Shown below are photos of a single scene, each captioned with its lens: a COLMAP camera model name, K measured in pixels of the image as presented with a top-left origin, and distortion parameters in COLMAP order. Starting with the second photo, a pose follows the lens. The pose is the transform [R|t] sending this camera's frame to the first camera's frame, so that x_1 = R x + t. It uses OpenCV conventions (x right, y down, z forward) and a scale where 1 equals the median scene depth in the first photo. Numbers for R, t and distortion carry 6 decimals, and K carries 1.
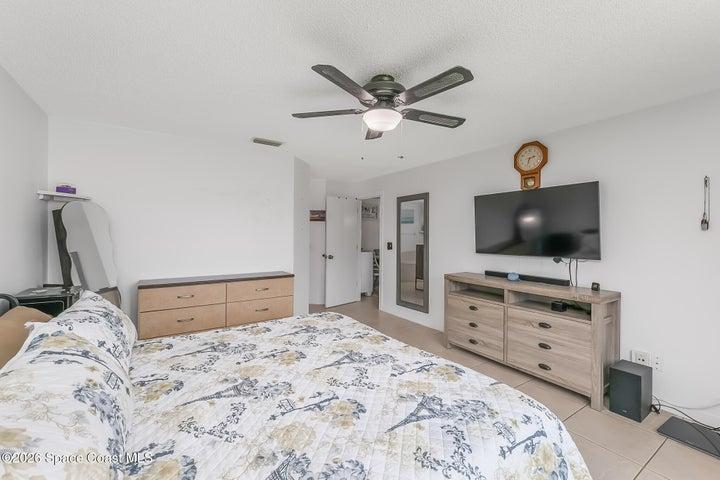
lens RADIAL K [[300.9, 0, 358.5], [0, 300.9, 233.2], [0, 0, 1]] dist [0.013700, 0.000058]
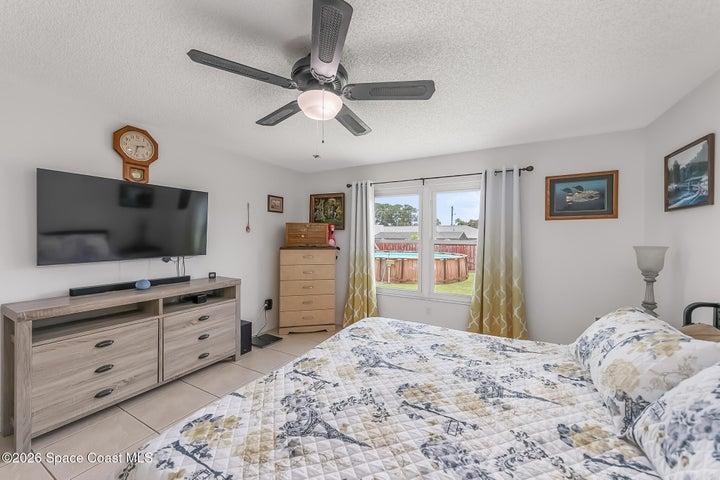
lens RADIAL K [[273.1, 0, 360.2], [0, 273.1, 238.7], [0, 0, 1]] dist [0.002106, -0.000093]
pose [[-0.454087, -0.017560, 0.890784, -0.511822], [-0.012813, 0.999831, 0.013178, -0.001954], [-0.890865, -0.005430, -0.454235, 0.942447]]
